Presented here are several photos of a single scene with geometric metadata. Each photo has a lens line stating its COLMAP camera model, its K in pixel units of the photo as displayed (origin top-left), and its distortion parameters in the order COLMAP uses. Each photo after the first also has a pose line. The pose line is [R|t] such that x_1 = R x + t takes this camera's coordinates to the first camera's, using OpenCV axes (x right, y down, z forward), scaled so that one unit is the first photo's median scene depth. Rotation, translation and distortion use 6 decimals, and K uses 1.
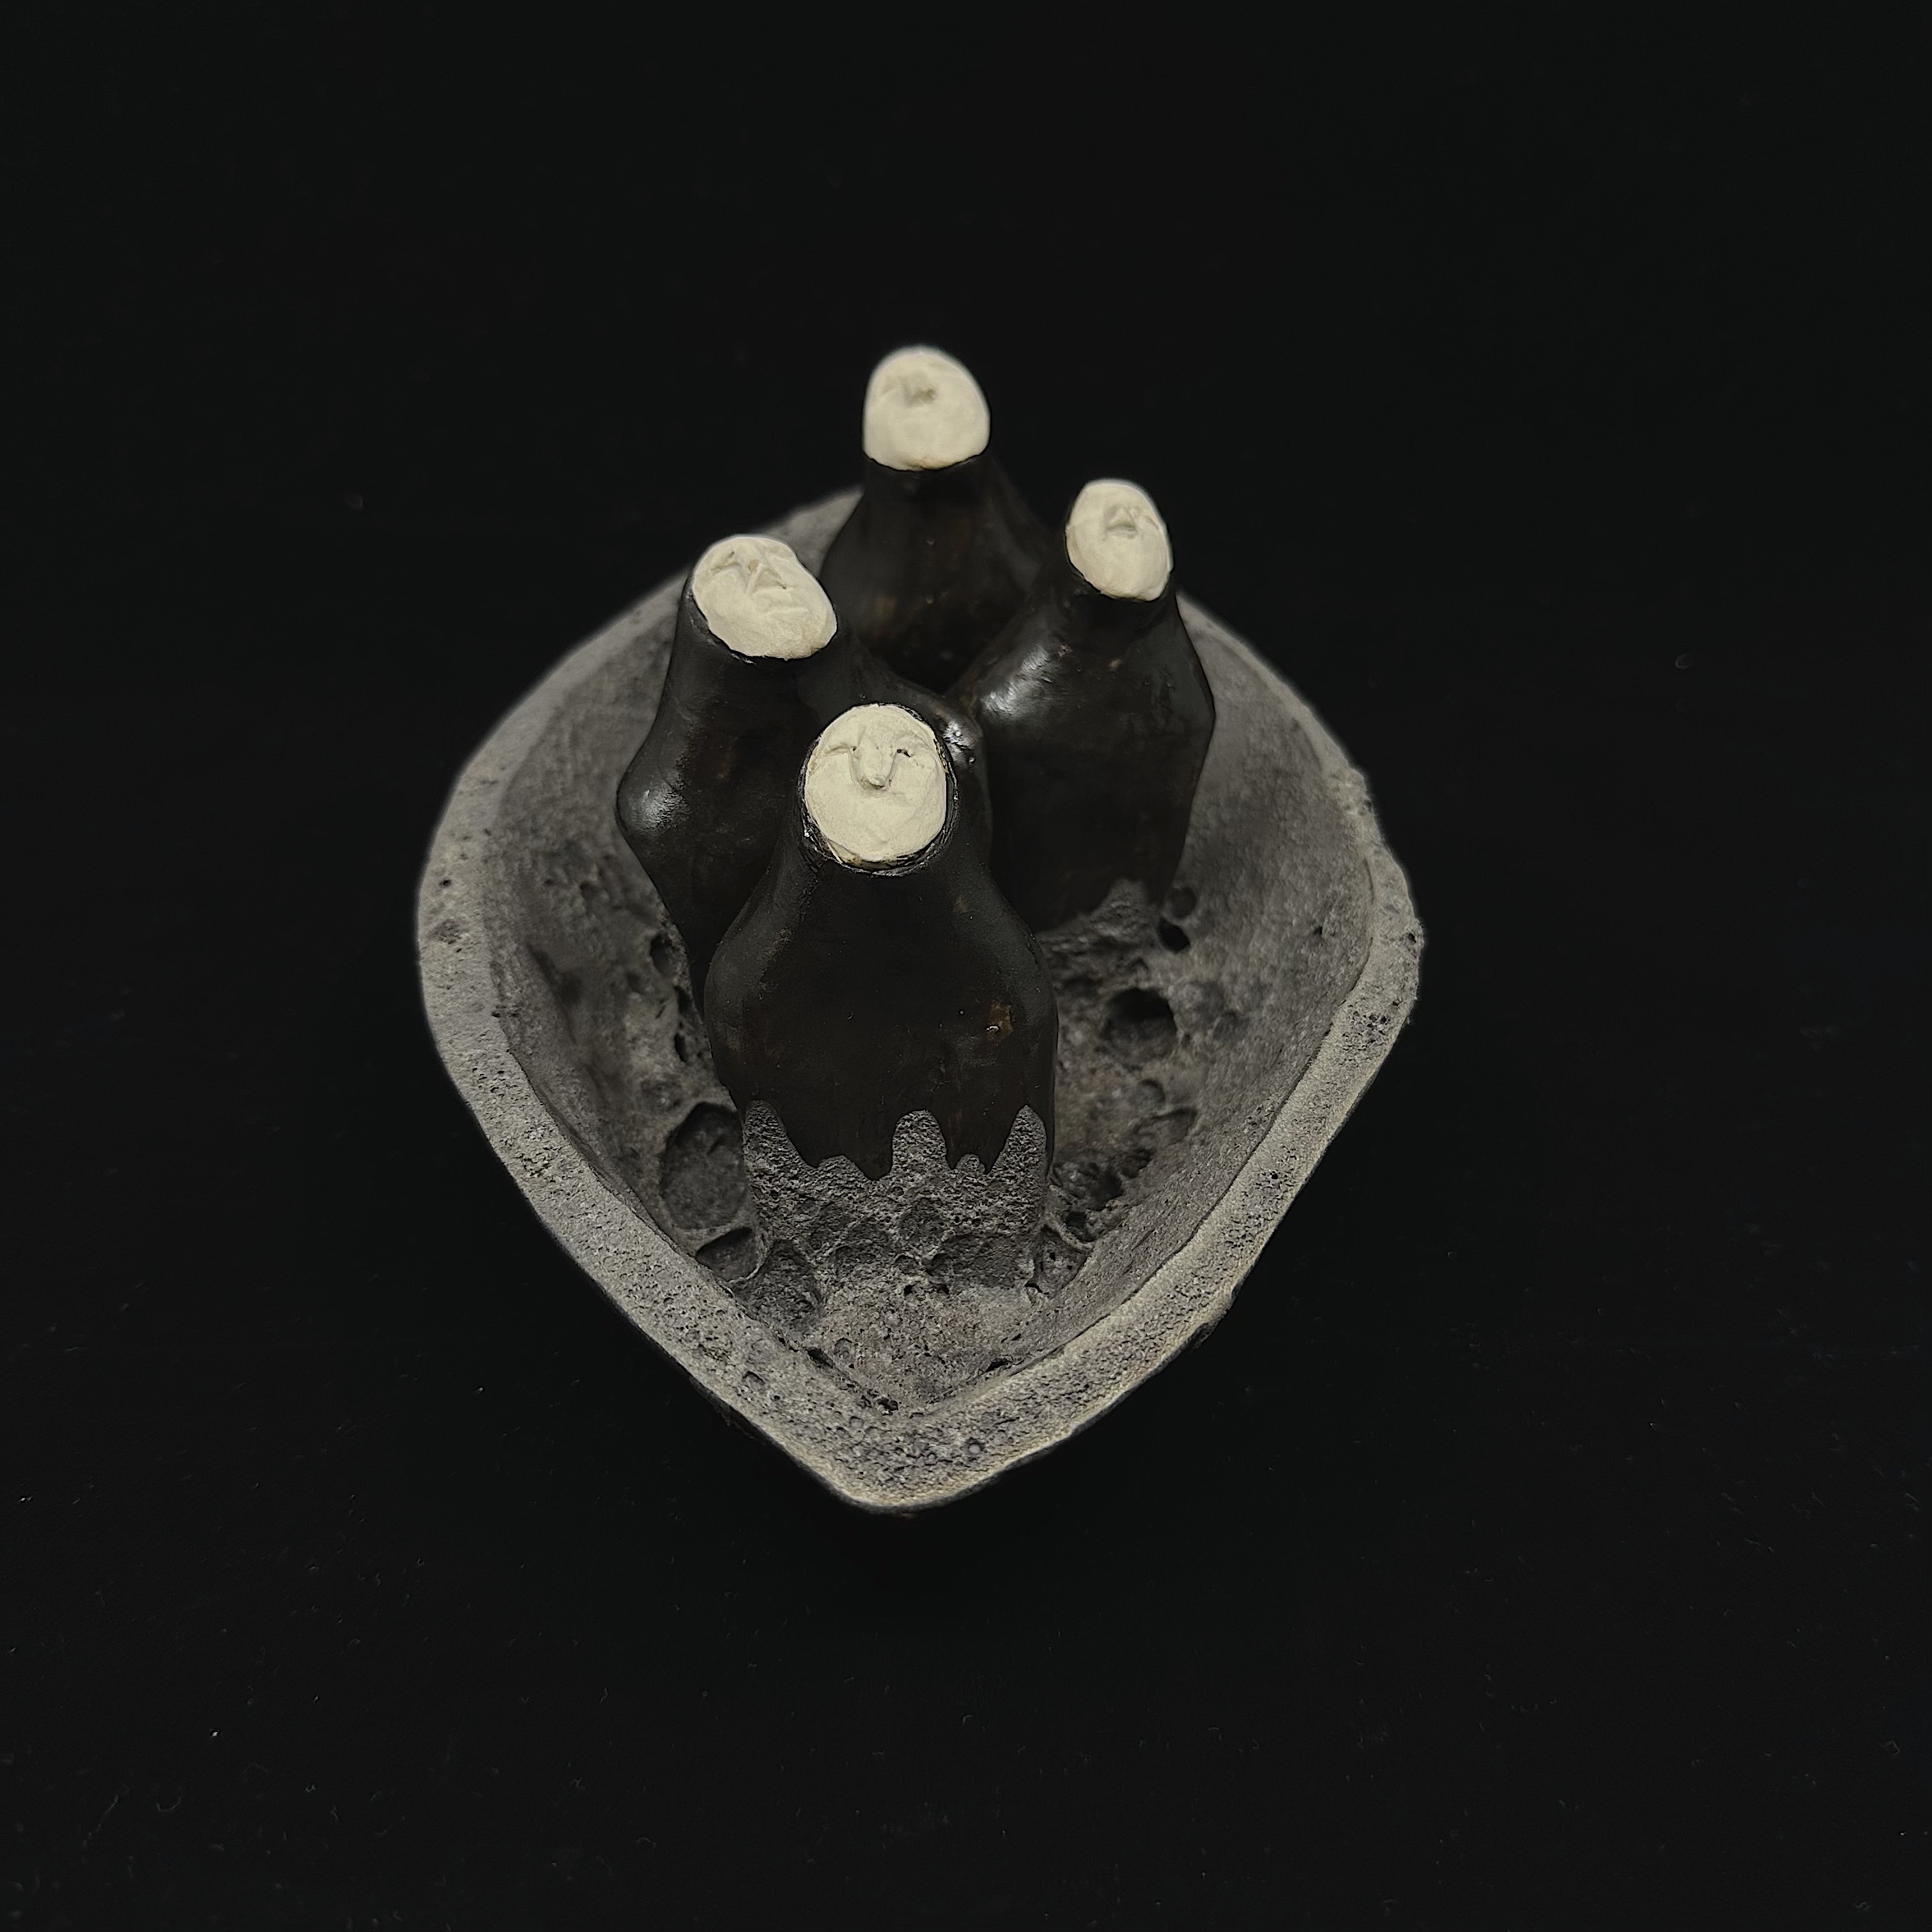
lens RADIAL K [[1858.4, 0, 966.0], [0, 1858.4, 966.0], [0, 0, 1]] dist [0.166472, -0.322106]
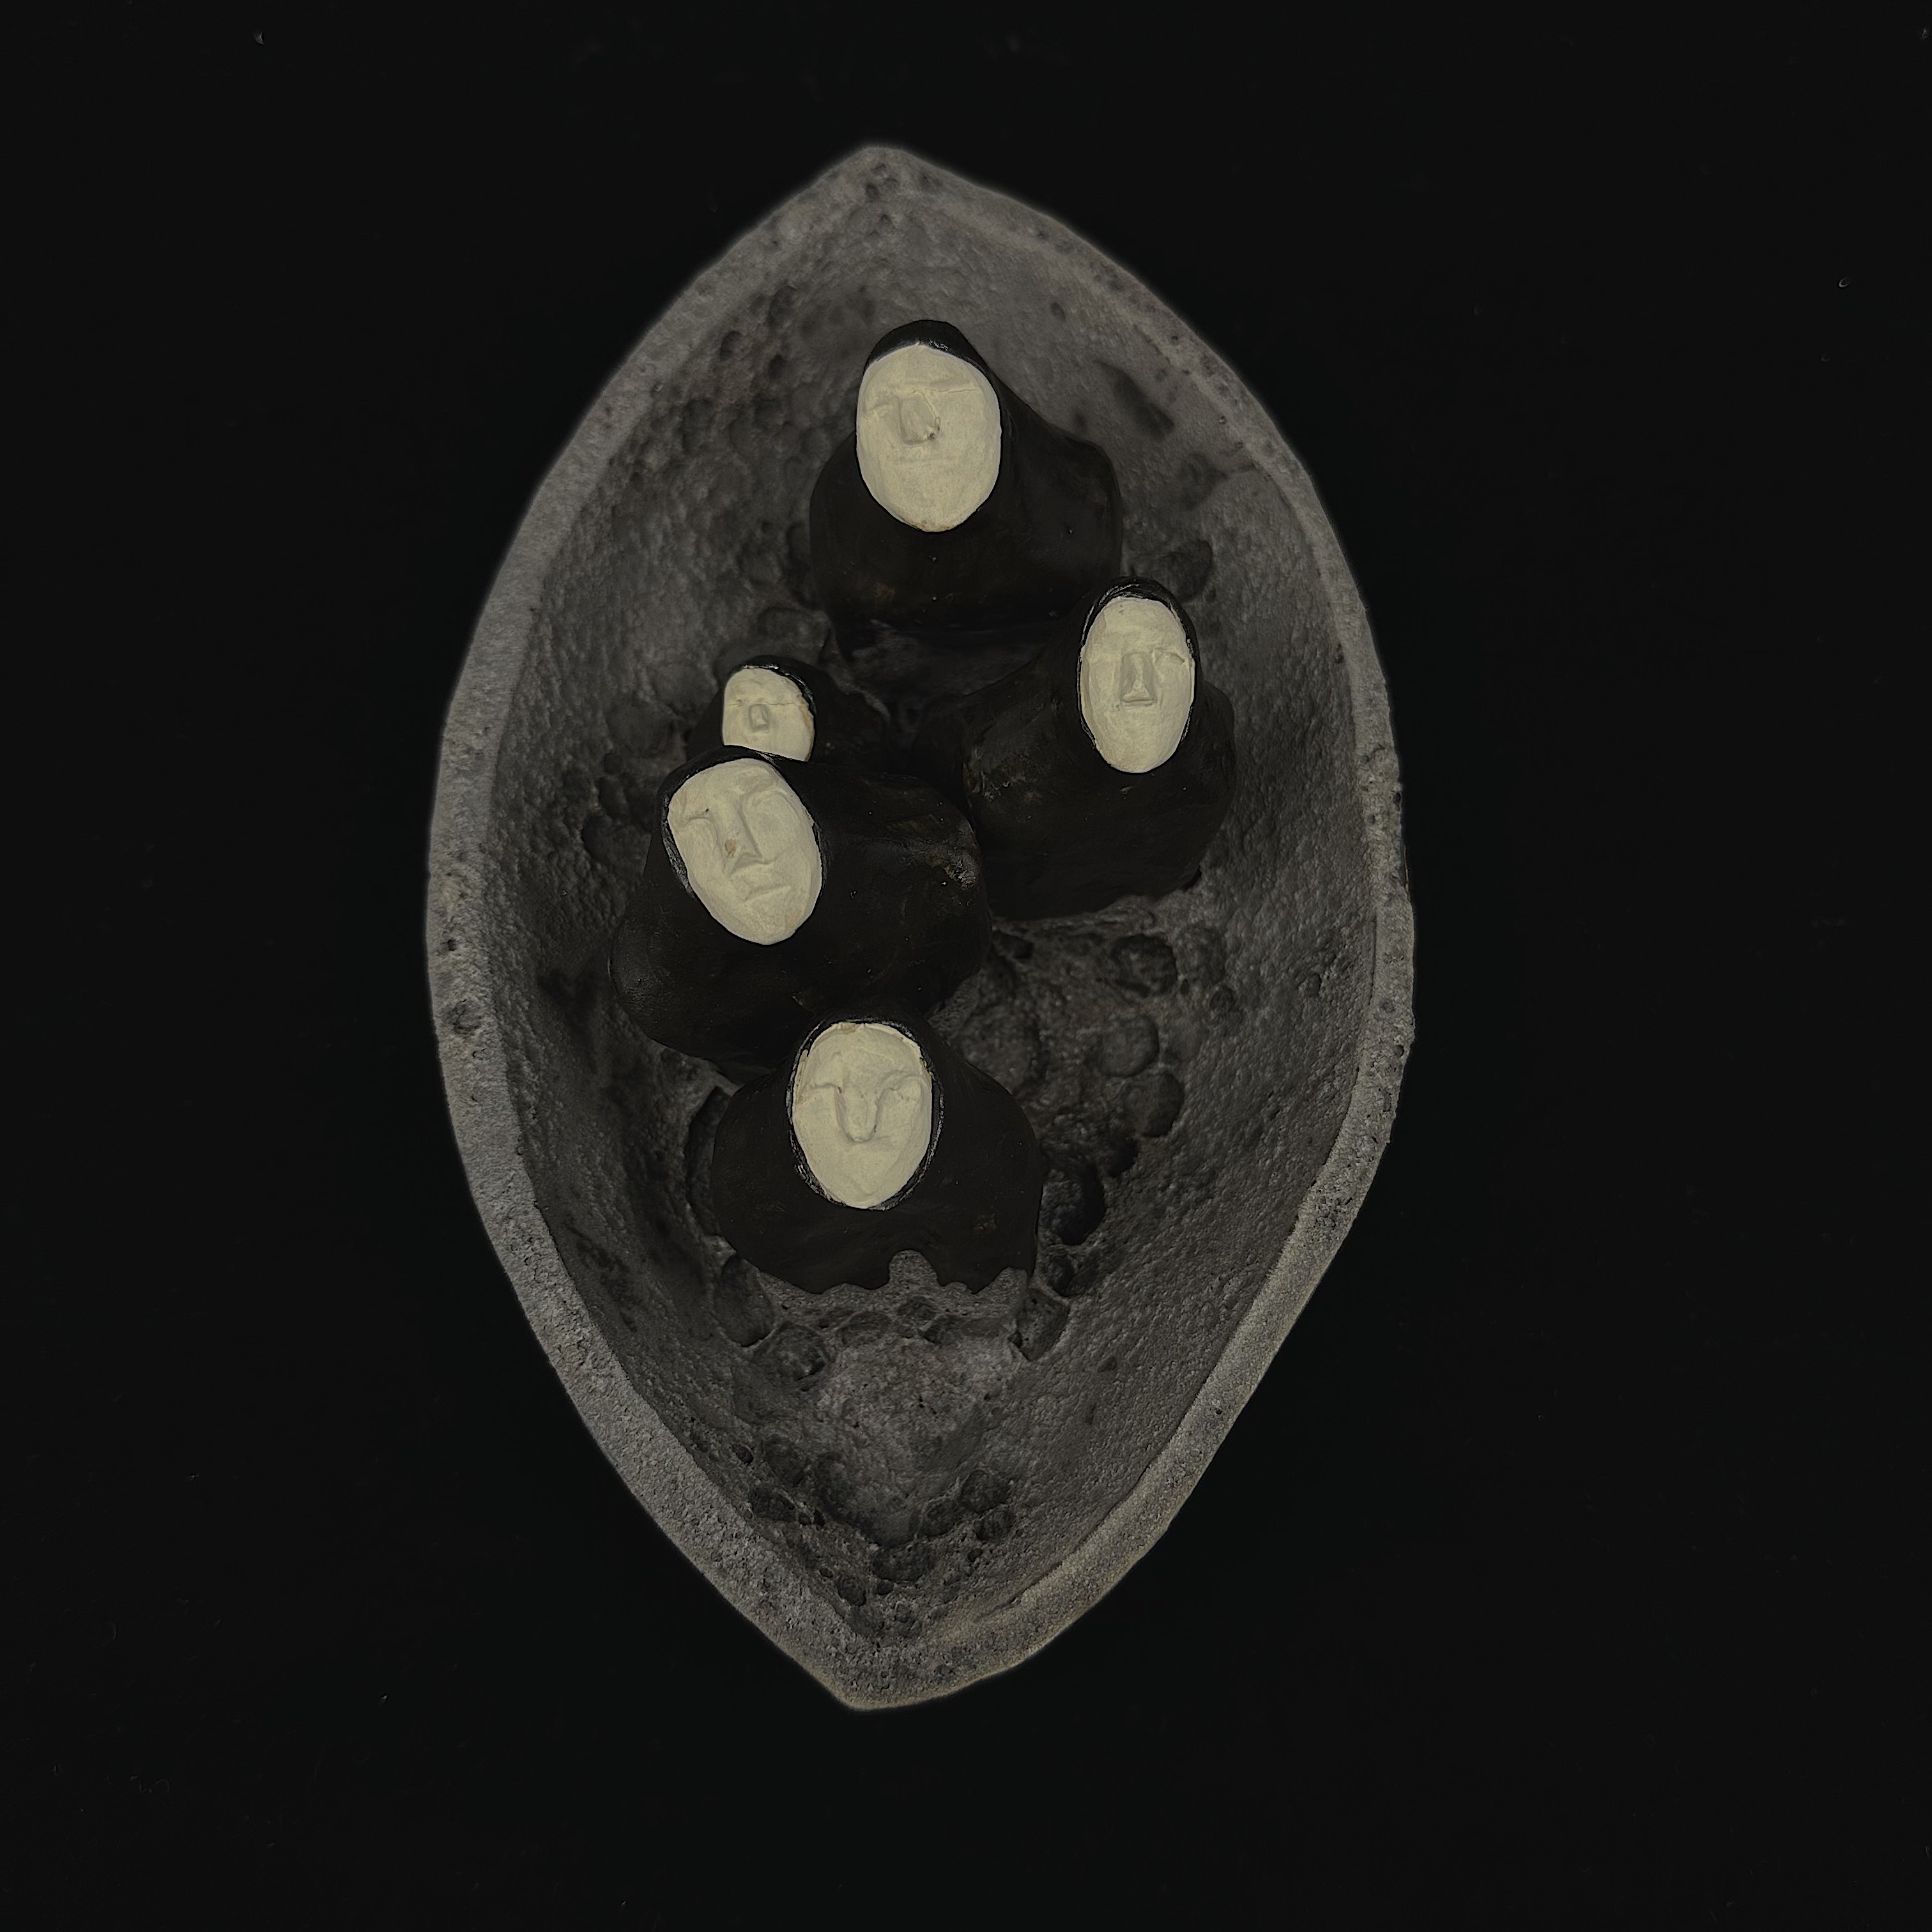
lens RADIAL K [[1858.4, 0, 966.0], [0, 1858.4, 966.0], [0, 0, 1]] dist [0.166472, -0.322106]
pose [[0.999084, 0.031097, -0.029408, 0.030700], [-0.007429, 0.802675, 0.596370, -0.657277], [0.042150, -0.595605, 0.802171, 0.201156]]
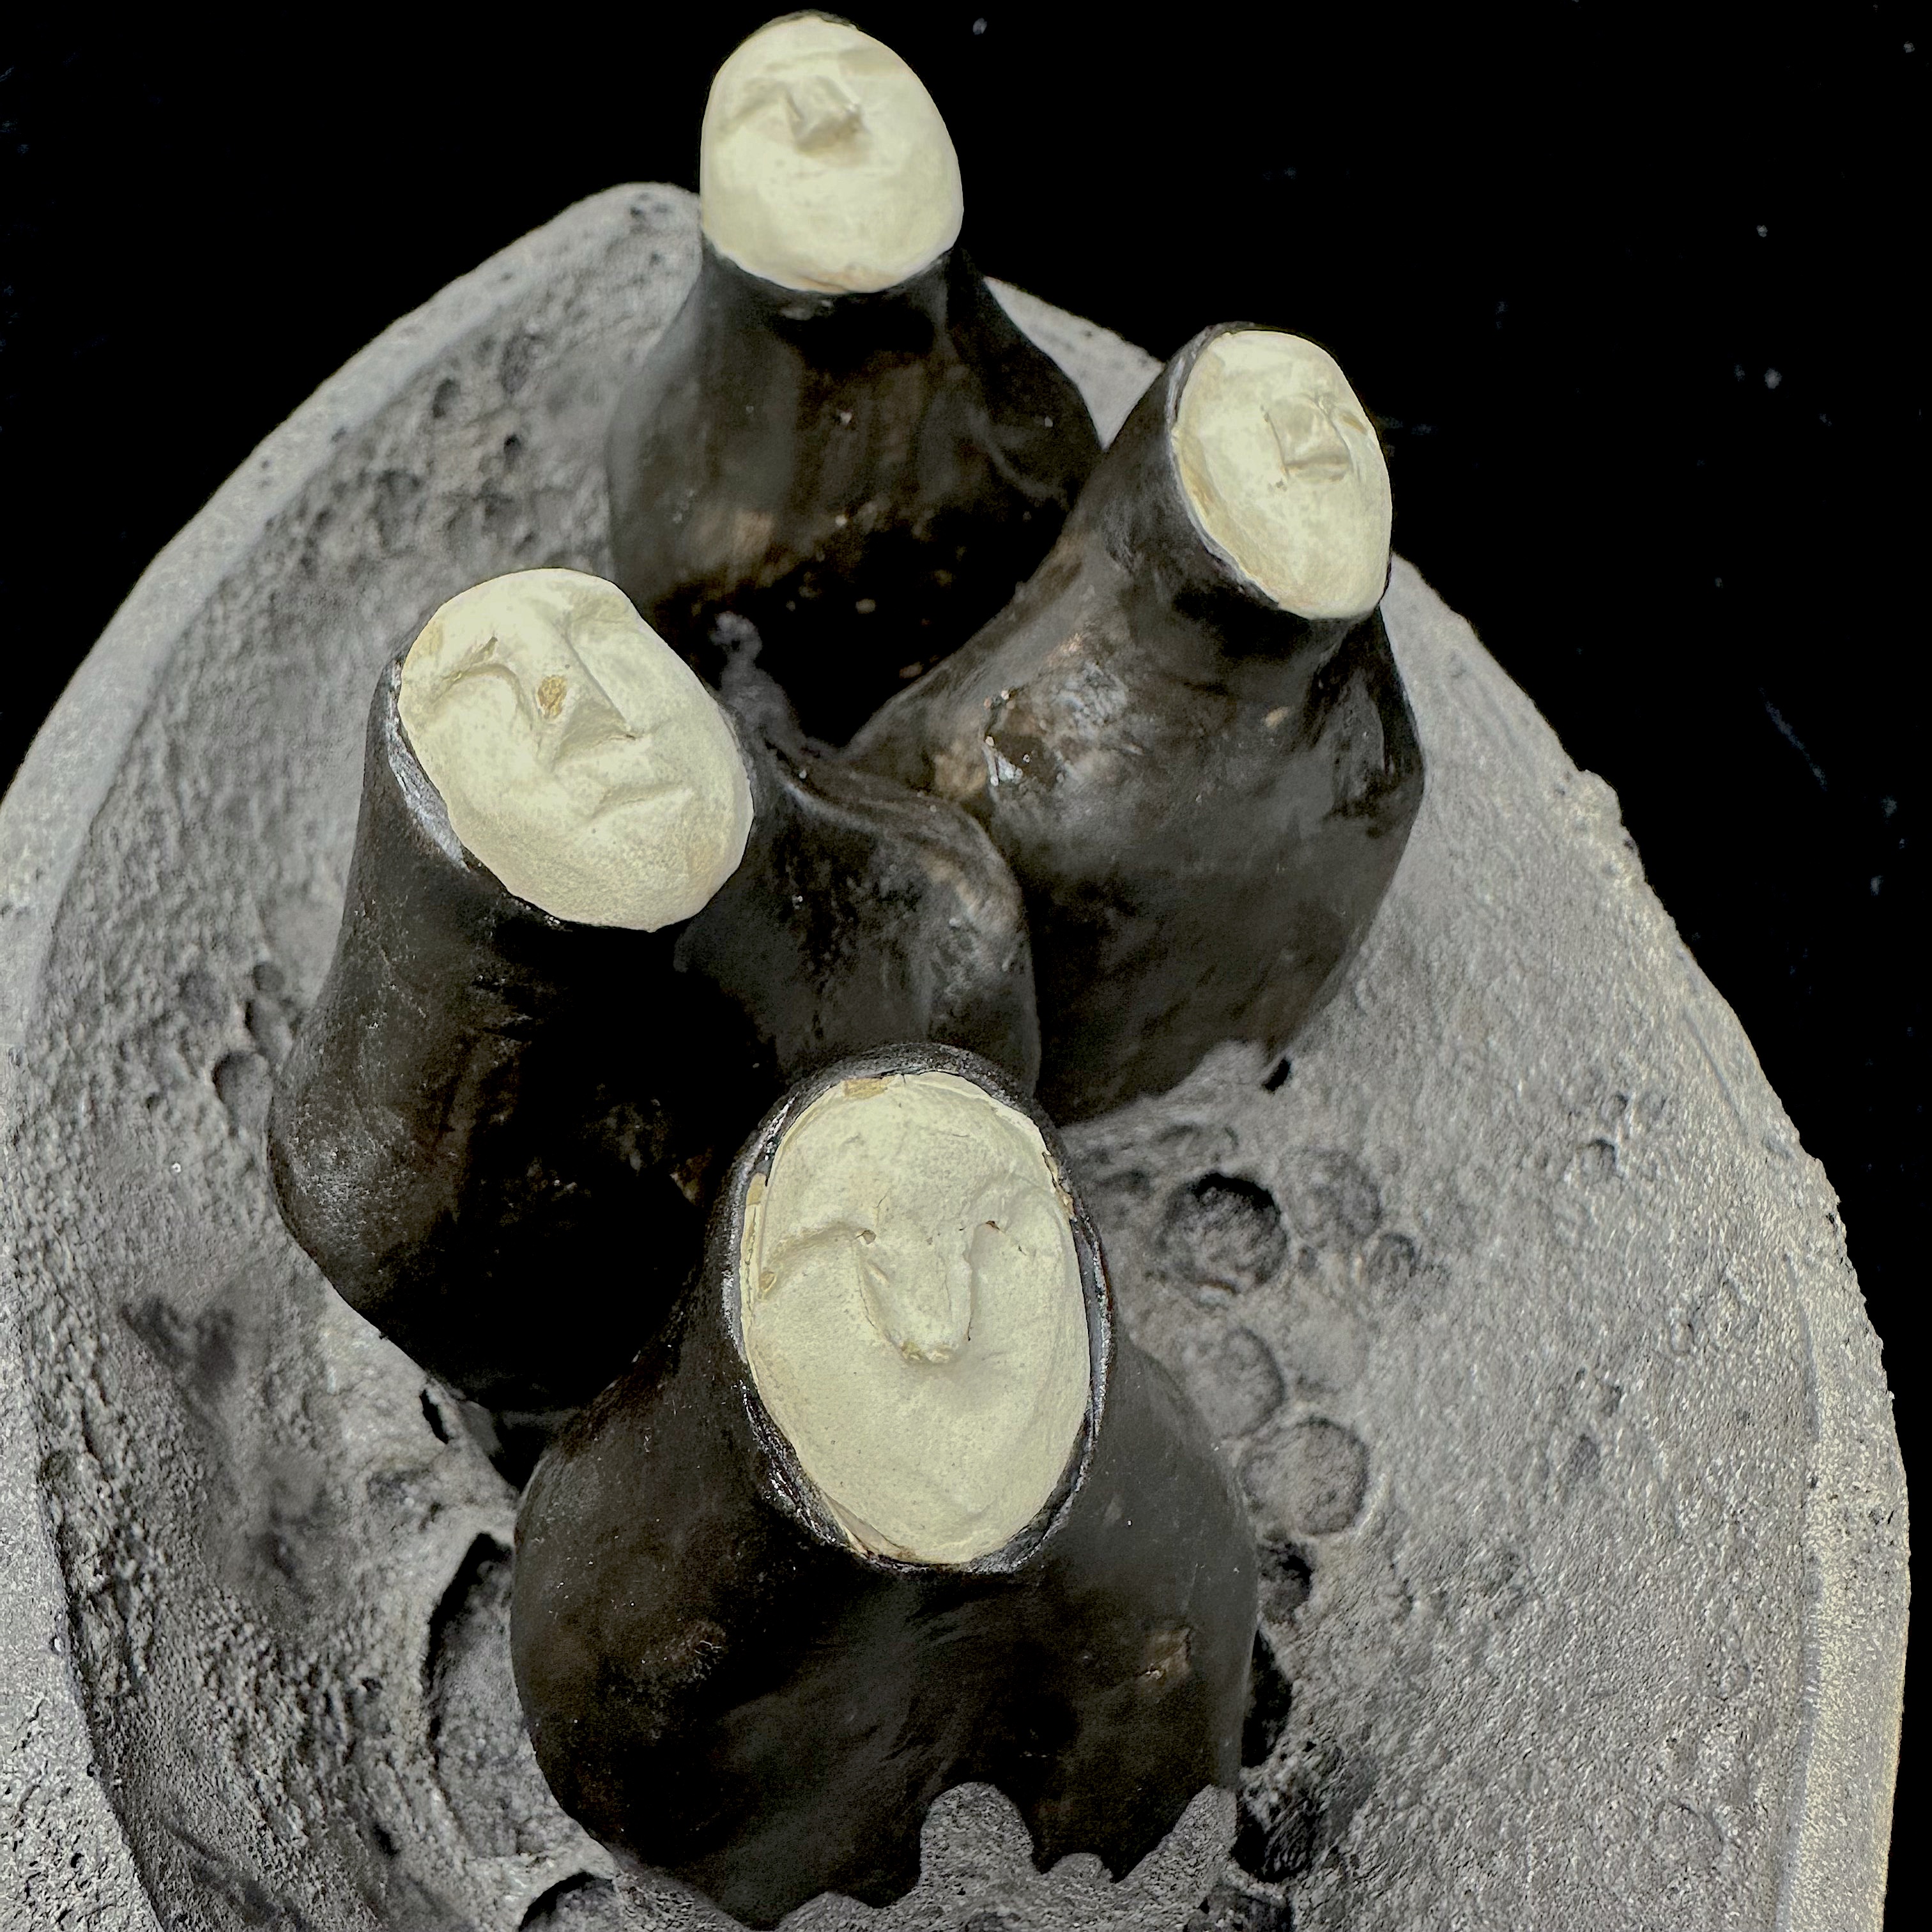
lens RADIAL K [[1848.8, 0, 810.2], [0, 1848.8, 877.7], [0, 0, 1]] dist [0.003899, -0.008763]
pose [[0.994699, -0.062996, 0.081274, -0.084608], [0.044161, 0.975478, 0.215621, -0.235107], [-0.092864, -0.210889, 0.973089, 0.541524]]
